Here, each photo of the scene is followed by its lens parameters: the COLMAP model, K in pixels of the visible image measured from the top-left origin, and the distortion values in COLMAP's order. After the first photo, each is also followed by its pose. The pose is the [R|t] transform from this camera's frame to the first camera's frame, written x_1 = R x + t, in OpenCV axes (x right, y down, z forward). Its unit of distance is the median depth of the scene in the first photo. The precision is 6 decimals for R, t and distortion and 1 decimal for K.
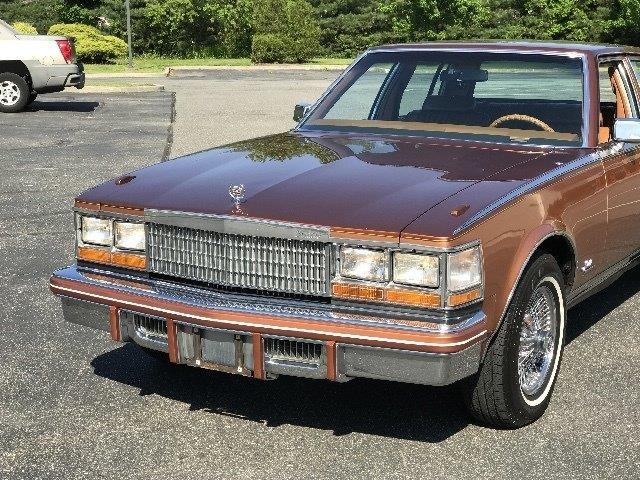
lens RADIAL K [[1098.4, 0, 320.0], [0, 1098.4, 240.0], [0, 0, 1]] dist [0.018875, 0.258916]
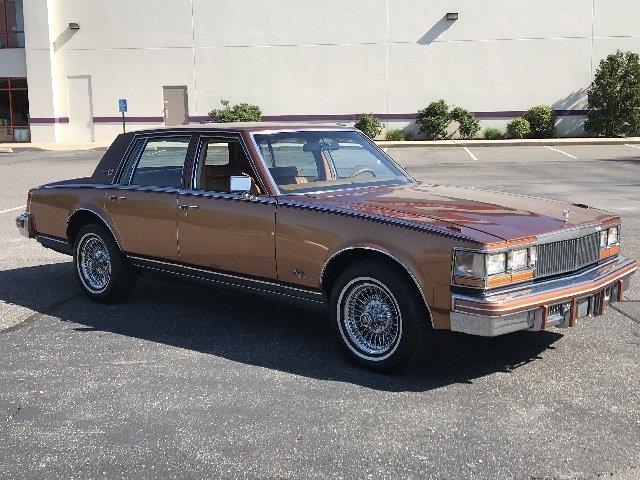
lens RADIAL K [[856.0, 0, 320.0], [0, 856.0, 240.0], [0, 0, 1]] dist [0.193365, -0.669008]
pose [[0.229993, -0.150772, 0.961442, -1.261534], [0.188452, 0.976127, 0.107994, -0.191338], [-0.954772, 0.156348, 0.252915, 0.917976]]
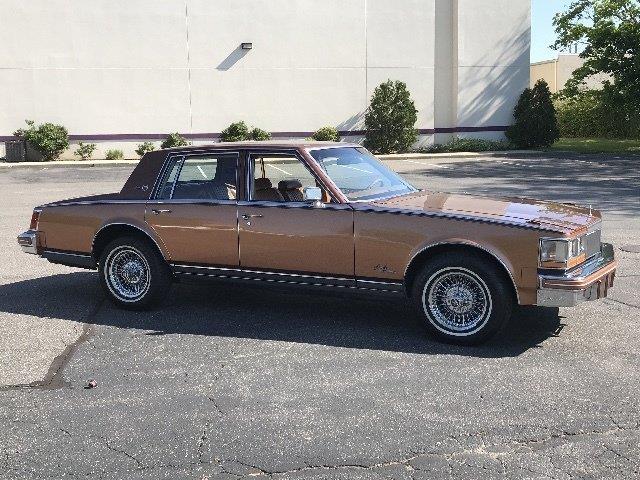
lens RADIAL K [[793.4, 0, 320.0], [0, 793.4, 240.0], [0, 0, 1]] dist [0.143826, -0.523985]
pose [[-0.067364, -0.141897, 0.987587, -1.395460], [0.194245, 0.969030, 0.152480, -0.285664], [-0.978637, 0.202106, -0.037714, 1.404330]]
